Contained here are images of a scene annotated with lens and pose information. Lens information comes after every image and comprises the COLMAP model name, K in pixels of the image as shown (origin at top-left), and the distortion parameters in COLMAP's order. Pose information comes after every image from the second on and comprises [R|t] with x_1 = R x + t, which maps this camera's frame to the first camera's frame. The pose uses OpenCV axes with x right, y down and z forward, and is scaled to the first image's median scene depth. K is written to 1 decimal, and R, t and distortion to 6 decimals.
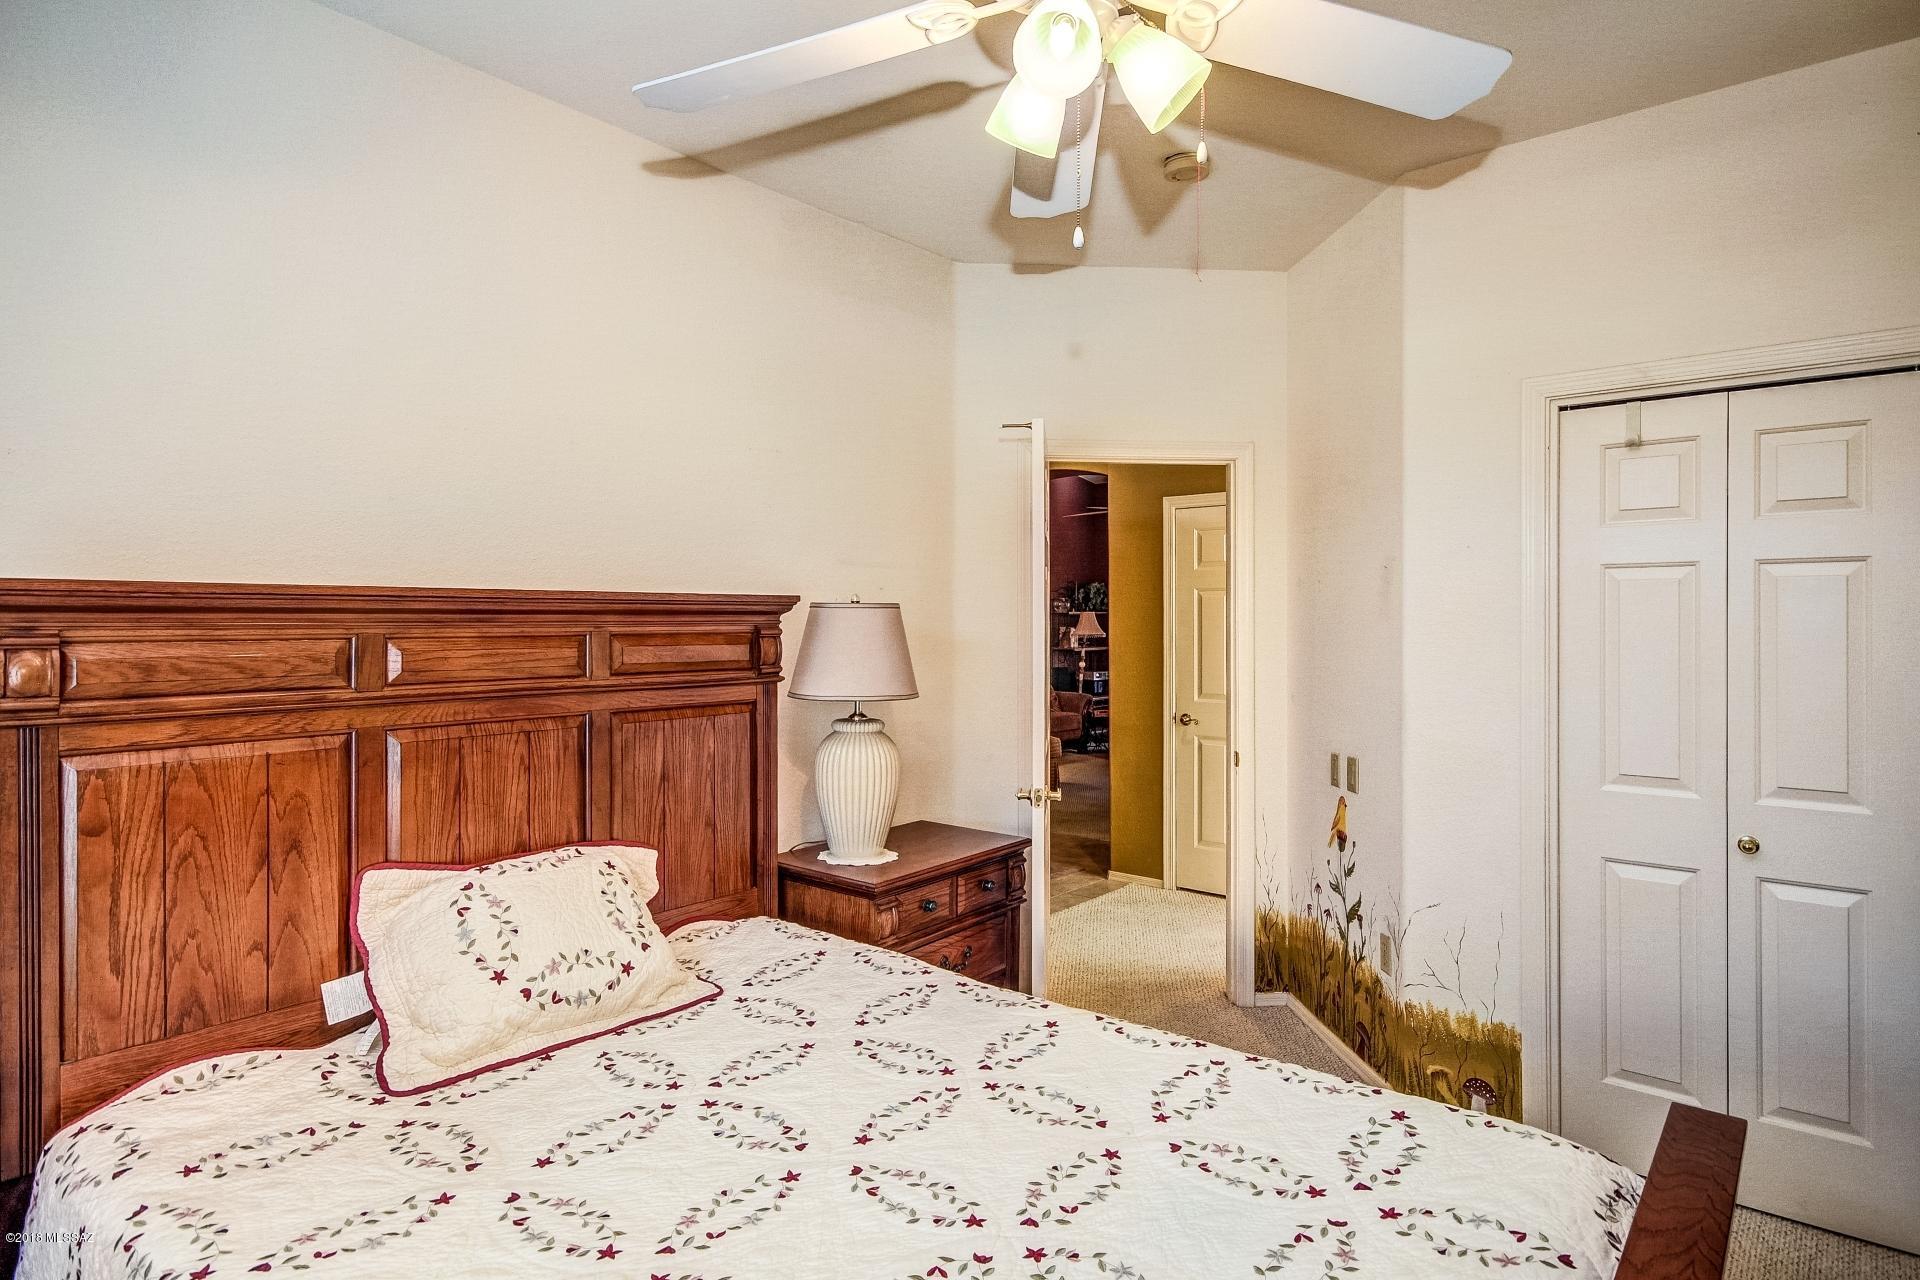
lens RADIAL K [[1041.7, 0, 964.1], [0, 1041.7, 627.9], [0, 0, 1]] dist [0.004369, -0.000038]
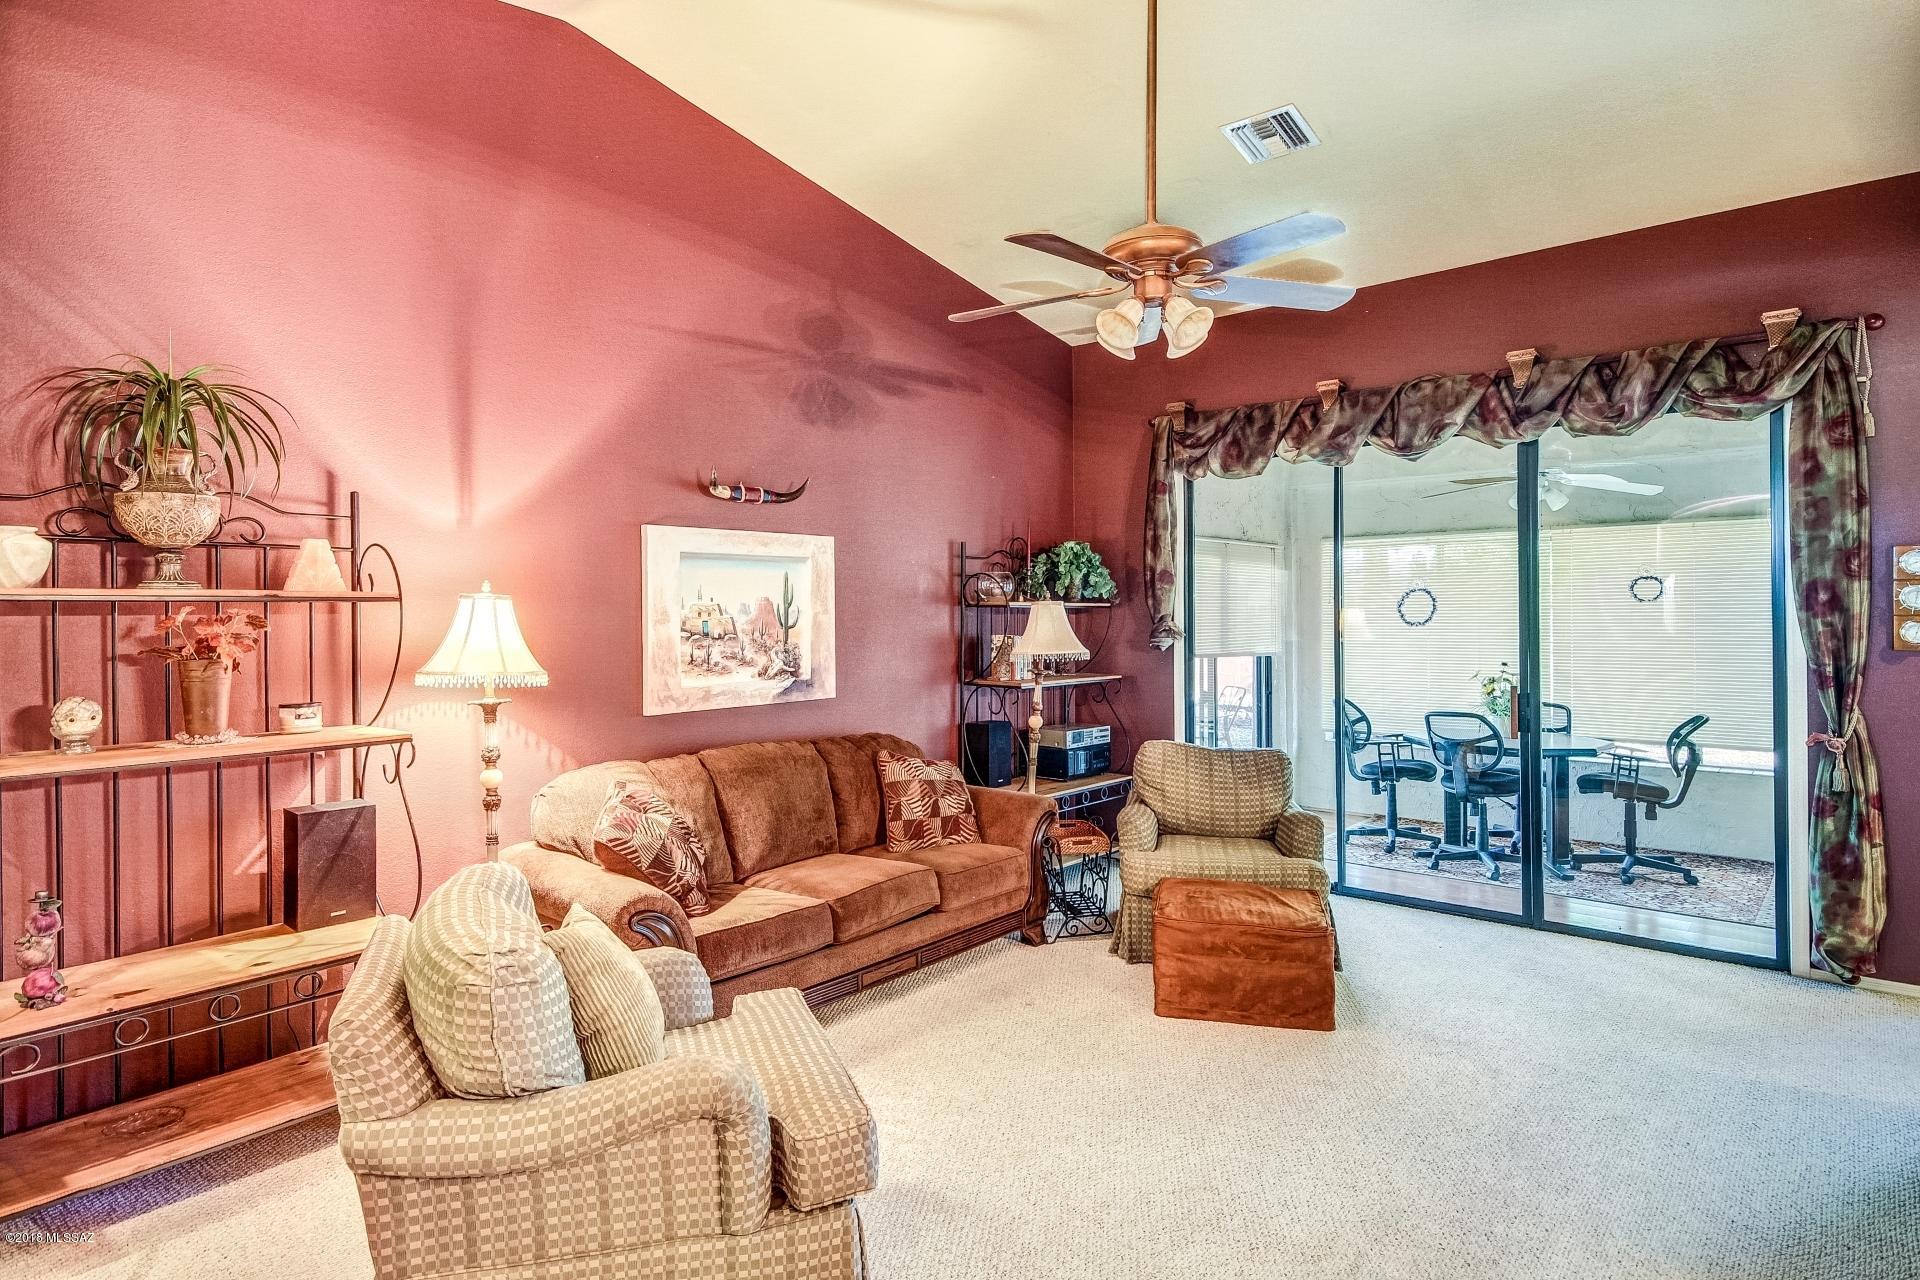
lens RADIAL K [[1041.7, 0, 955.3], [0, 1041.7, 632.2], [0, 0, 1]] dist [0.004369, -0.000038]
pose [[0.999991, 0.003764, 0.001715, 0.076300], [-0.003775, 0.999971, 0.006679, -0.005068], [-0.001690, -0.006686, 0.999976, 0.545839]]
